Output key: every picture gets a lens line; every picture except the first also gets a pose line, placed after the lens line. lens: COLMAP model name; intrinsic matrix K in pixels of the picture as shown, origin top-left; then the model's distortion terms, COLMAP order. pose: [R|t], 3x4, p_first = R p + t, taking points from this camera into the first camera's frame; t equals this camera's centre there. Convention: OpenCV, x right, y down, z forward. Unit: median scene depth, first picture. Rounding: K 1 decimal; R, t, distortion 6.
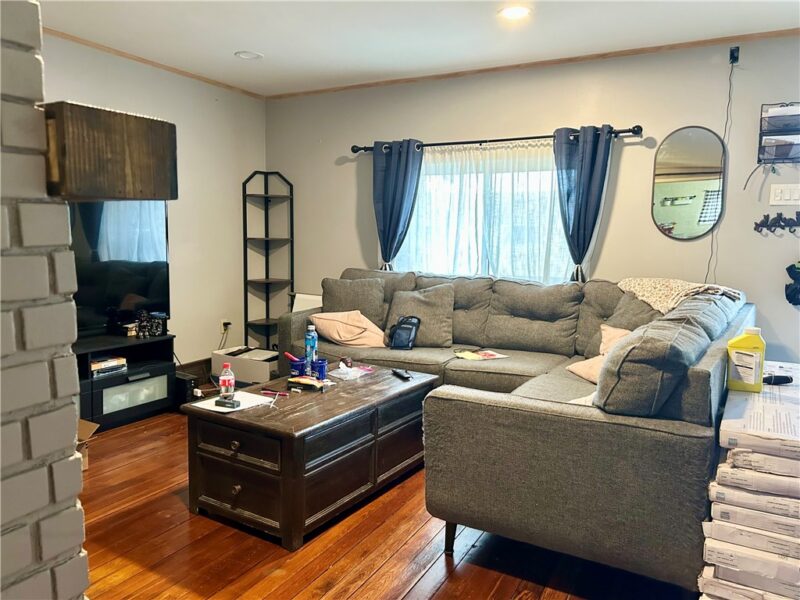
lens RADIAL K [[602.8, 0, 402.3], [0, 602.8, 299.9], [0, 0, 1]] dist [0.091799, -0.114344]
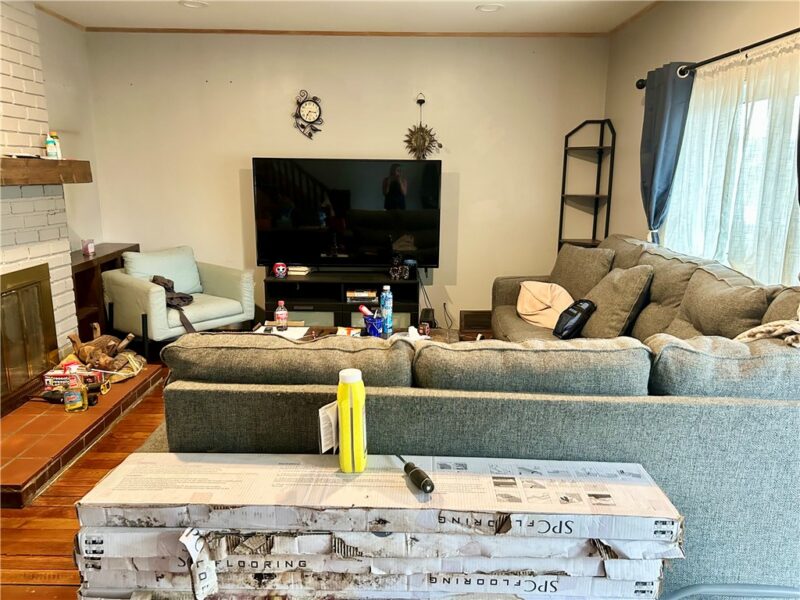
lens RADIAL K [[602.8, 0, 402.3], [0, 602.8, 299.9], [0, 0, 1]] dist [0.091799, -0.114344]
pose [[0.481249, 0.166993, -0.860531, 0.591769], [-0.094405, 0.985850, 0.138516, -0.061220], [0.871486, 0.014578, 0.490204, 0.401085]]
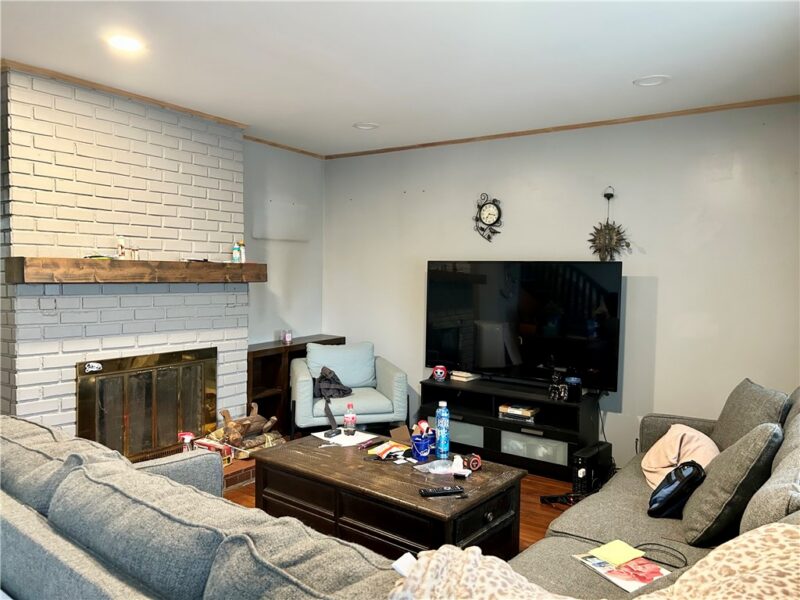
lens RADIAL K [[602.8, 0, 402.3], [0, 602.8, 299.9], [0, 0, 1]] dist [0.091799, -0.114344]
pose [[-0.113097, 0.026483, -0.993231, 0.582391], [-0.127612, 0.990978, 0.040954, -0.105683], [0.985355, 0.131380, -0.108697, 0.793516]]
